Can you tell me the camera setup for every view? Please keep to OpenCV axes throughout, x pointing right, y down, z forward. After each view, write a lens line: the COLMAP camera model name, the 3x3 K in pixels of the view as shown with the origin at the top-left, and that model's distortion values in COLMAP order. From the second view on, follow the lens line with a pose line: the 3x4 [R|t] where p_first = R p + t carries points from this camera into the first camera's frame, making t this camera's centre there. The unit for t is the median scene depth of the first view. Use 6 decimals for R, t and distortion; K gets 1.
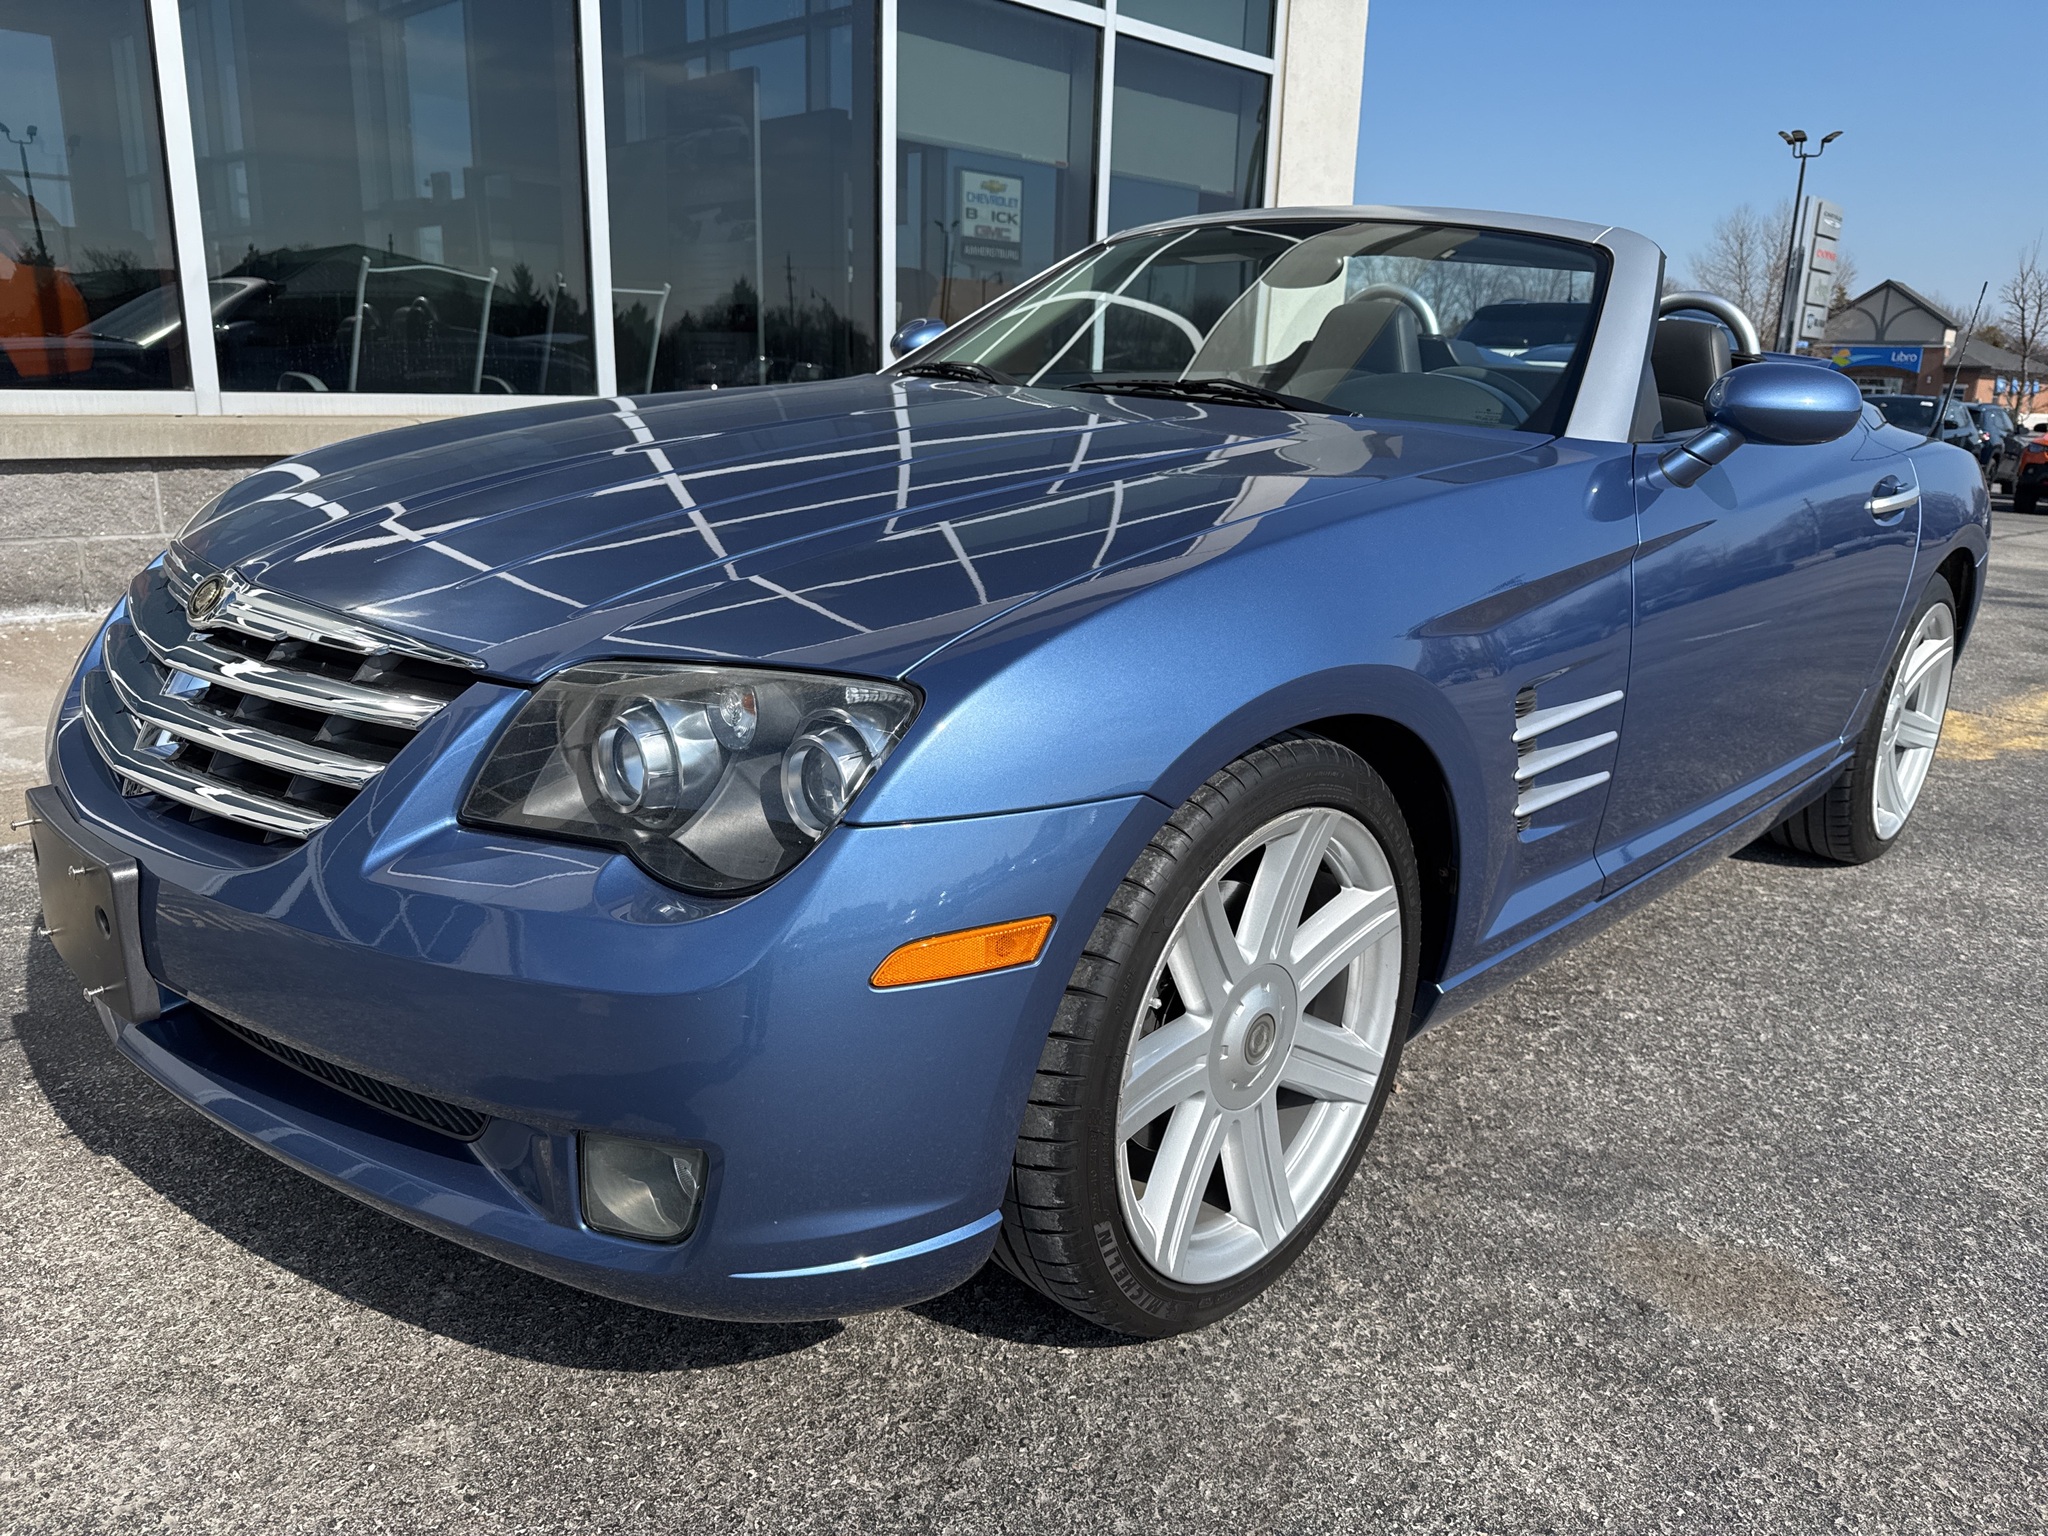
lens RADIAL K [[1461.4, 0, 1024.0], [0, 1461.4, 768.0], [0, 0, 1]] dist [0.006171, -0.010089]
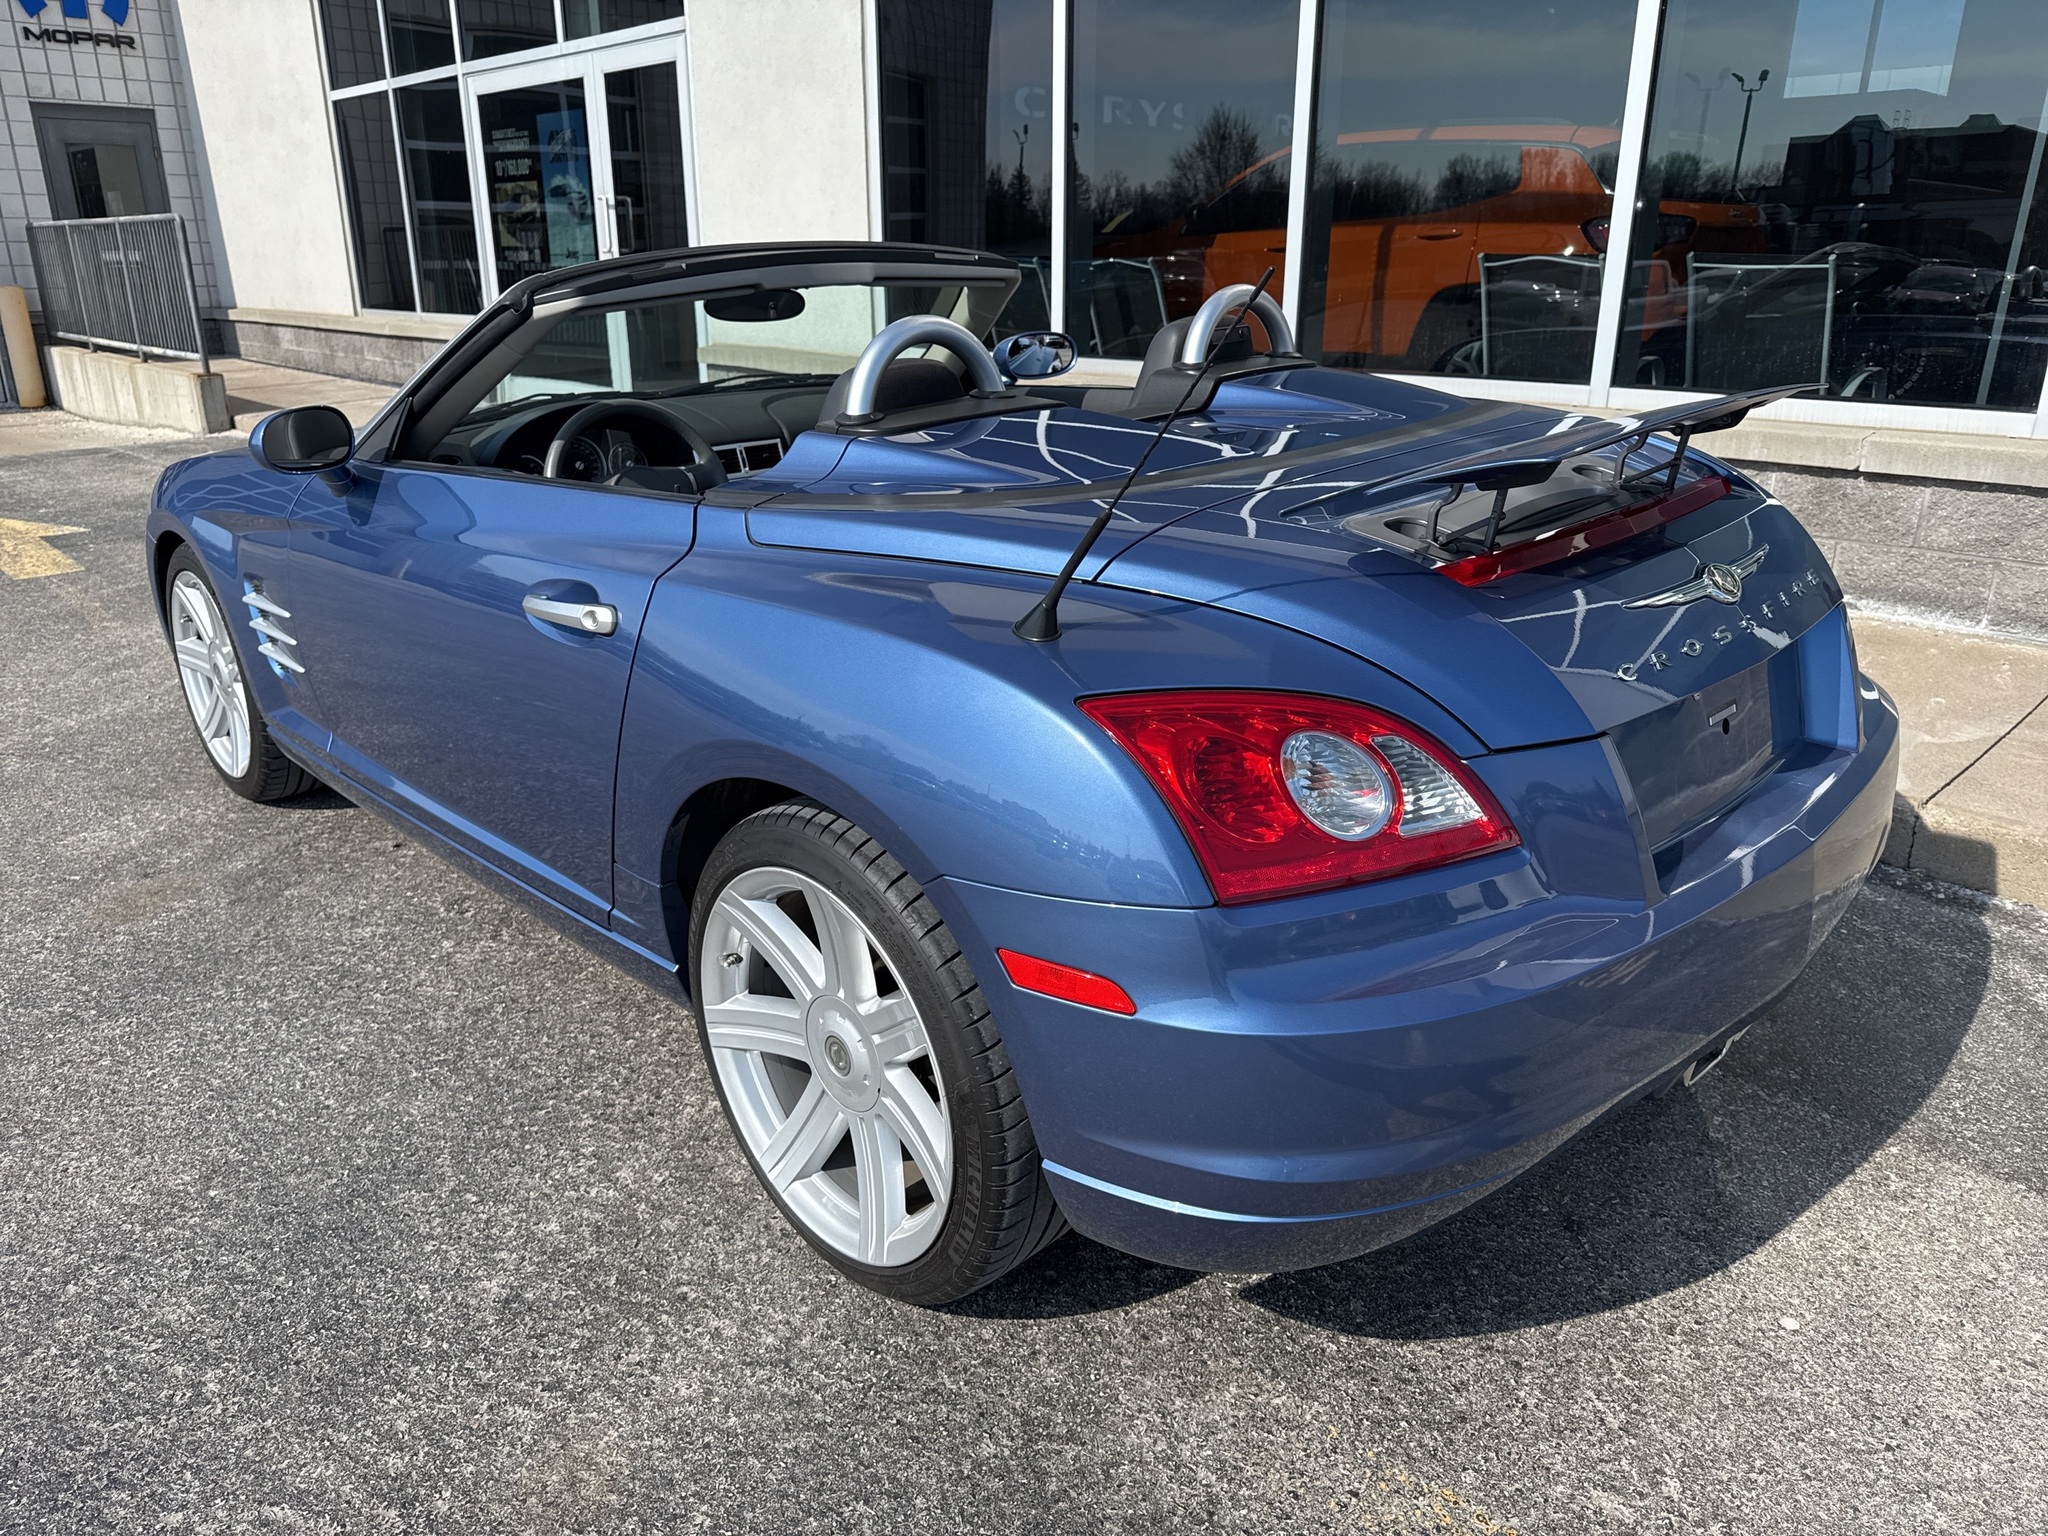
lens RADIAL K [[1461.4, 0, 1024.0], [0, 1461.4, 768.0], [0, 0, 1]] dist [0.006171, -0.010089]
pose [[-0.038370, 0.308622, -0.950411, 1.262659], [-0.255630, 0.916431, 0.307908, -0.384620], [0.966013, 0.254768, 0.043730, 1.156767]]
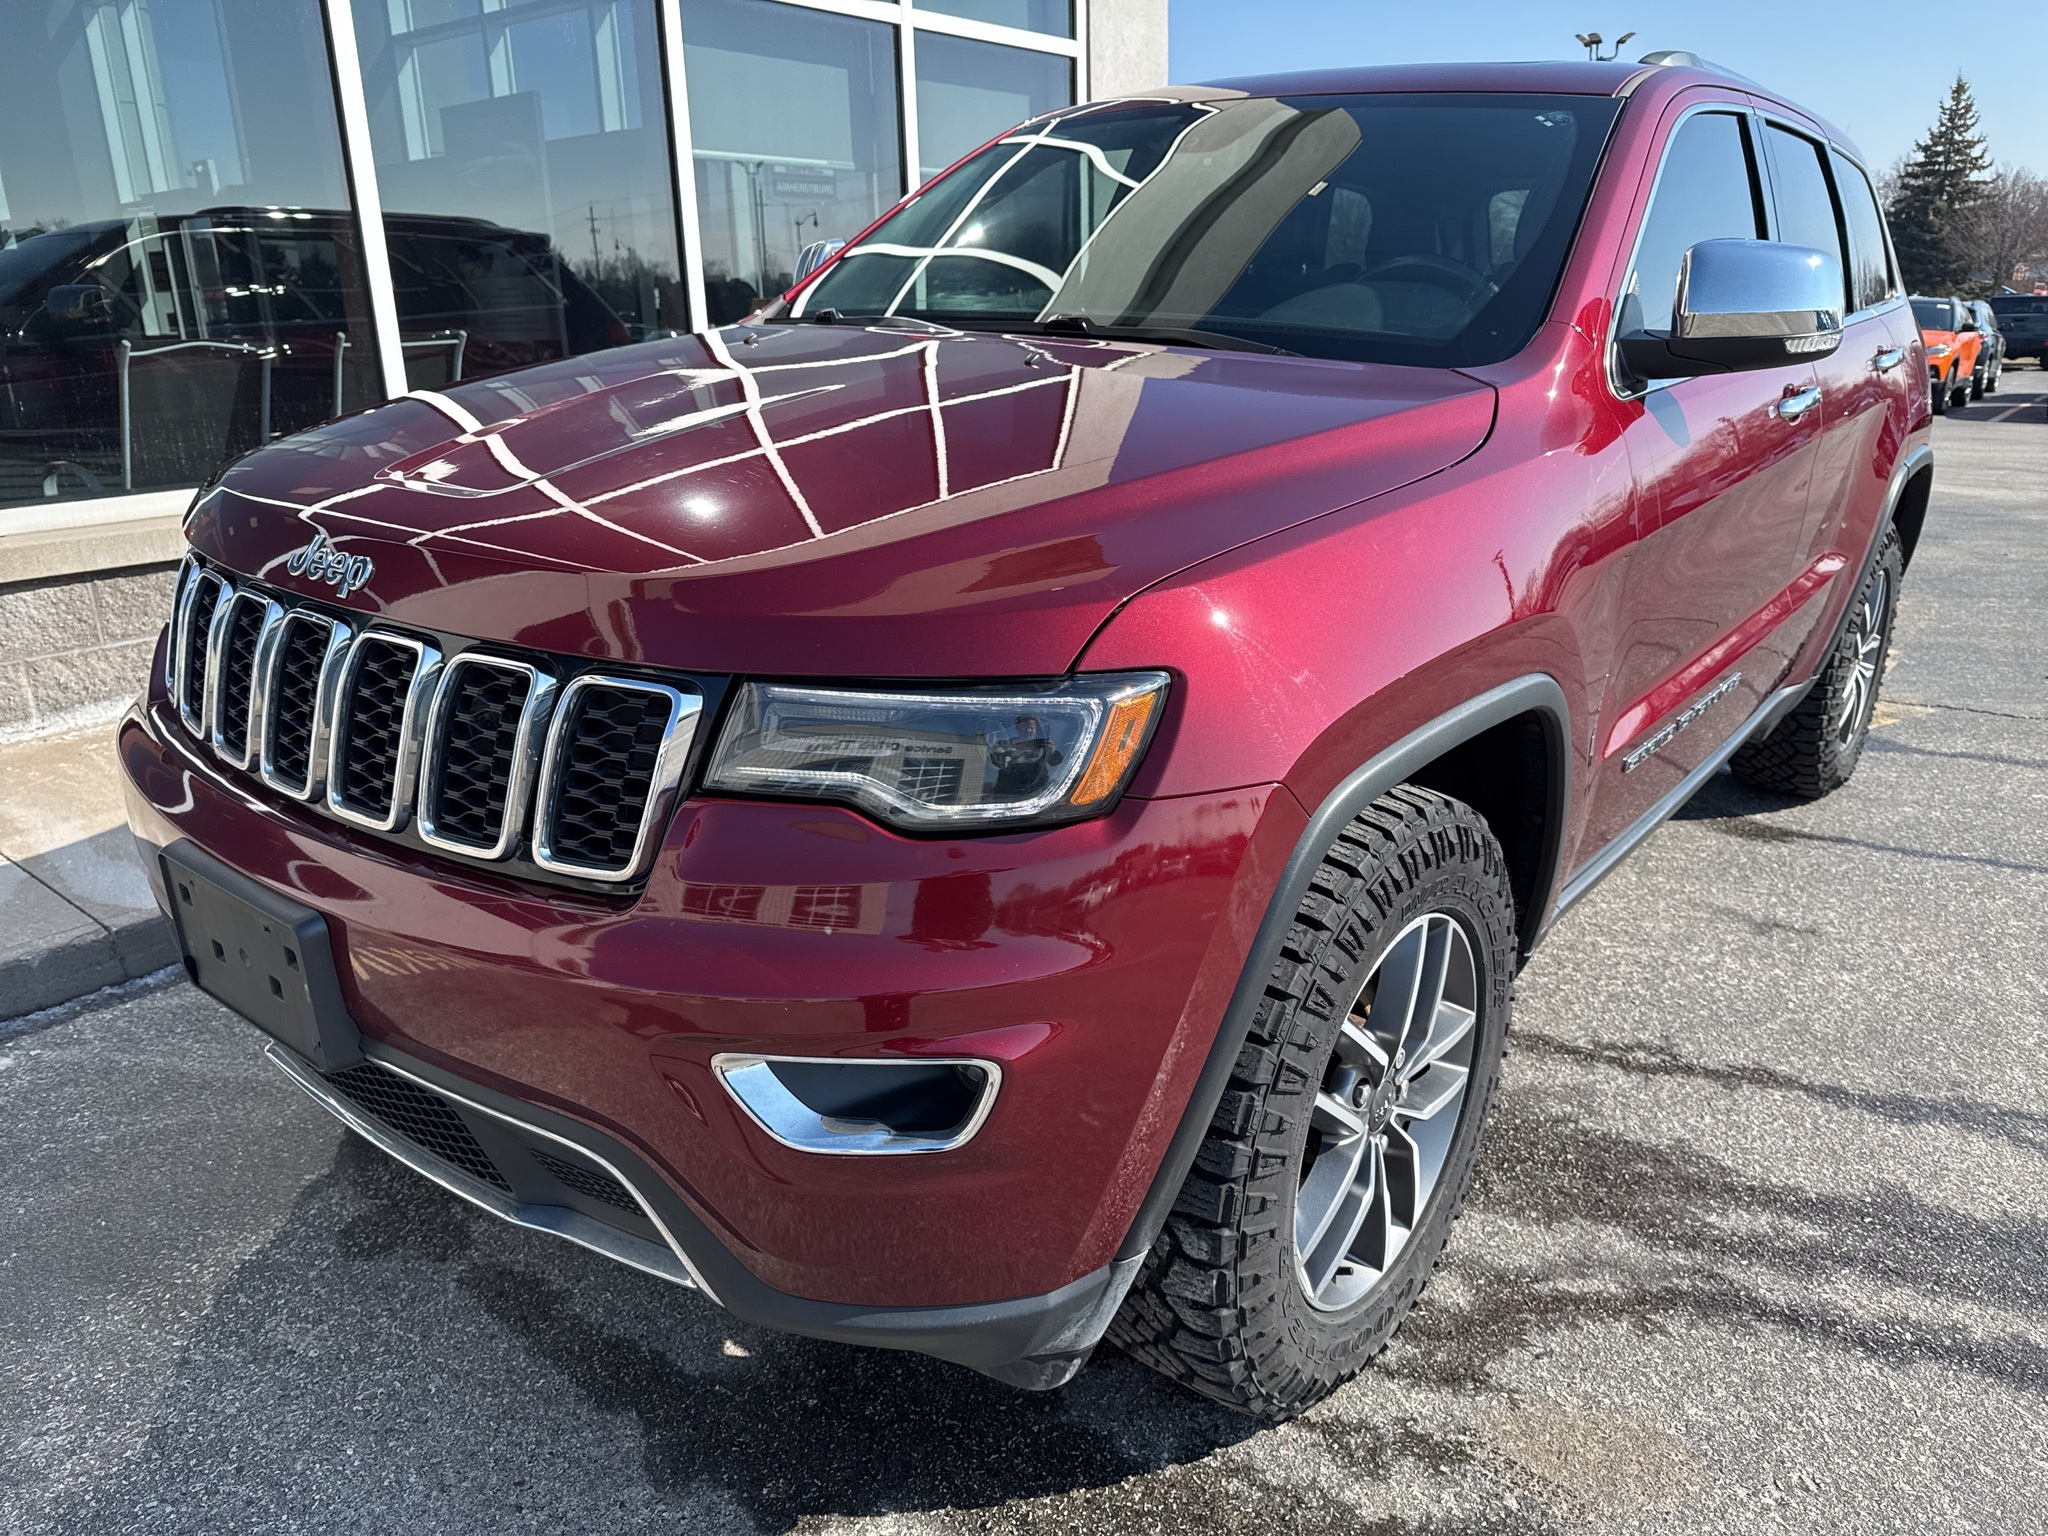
lens RADIAL K [[1461.4, 0, 1024.0], [0, 1461.4, 768.0], [0, 0, 1]] dist [0.006171, -0.010089]
pose [[0.992323, -0.083737, 0.091010, 0.013181], [0.078653, 0.995208, 0.058087, -0.139720], [-0.095438, -0.050483, 0.994154, 0.016185]]
